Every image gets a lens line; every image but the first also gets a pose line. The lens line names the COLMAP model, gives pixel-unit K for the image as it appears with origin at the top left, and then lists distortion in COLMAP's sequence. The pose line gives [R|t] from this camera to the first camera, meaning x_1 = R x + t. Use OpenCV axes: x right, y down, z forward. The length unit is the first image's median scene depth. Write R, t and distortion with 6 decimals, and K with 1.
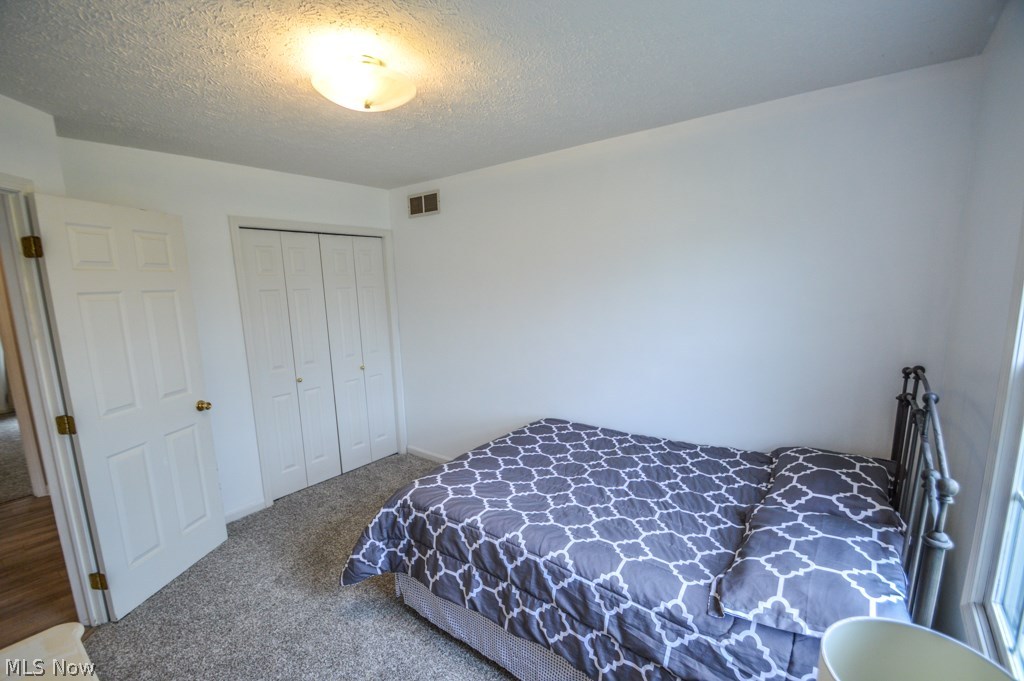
lens RADIAL K [[455.7, 0, 507.0], [0, 455.7, 362.1], [0, 0, 1]] dist [-0.001643, -0.000242]
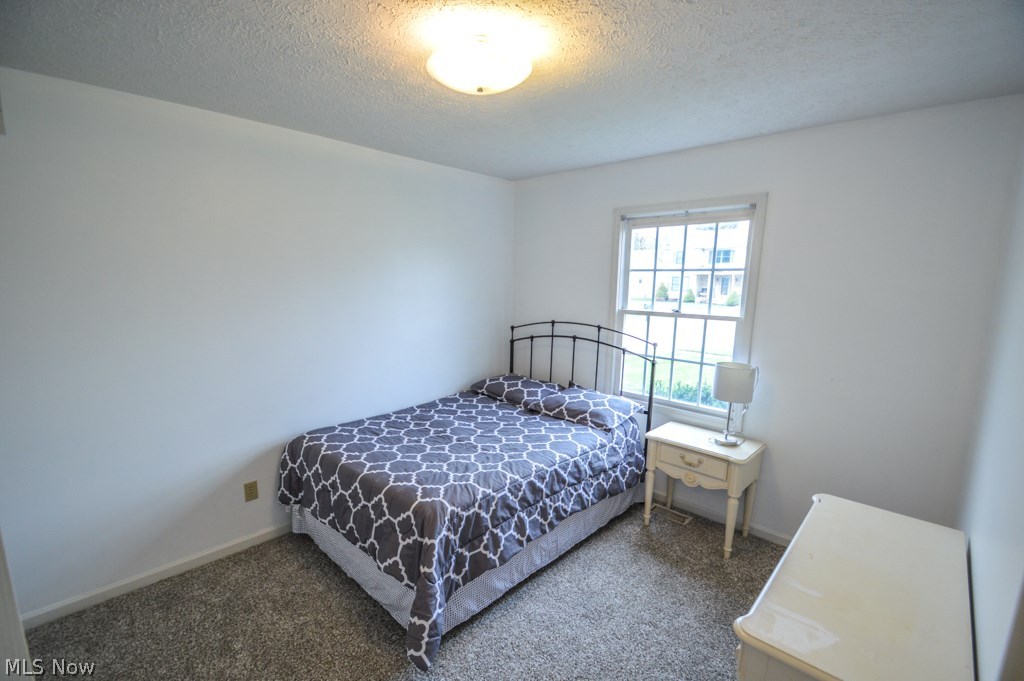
lens RADIAL K [[452.7, 0, 509.2], [0, 452.7, 357.2], [0, 0, 1]] dist [-0.003426, -0.000813]
pose [[0.090719, -0.140529, 0.985912, -1.197792], [0.156446, 0.979713, 0.125250, -0.113856], [-0.983511, 0.142880, 0.110864, 0.821975]]
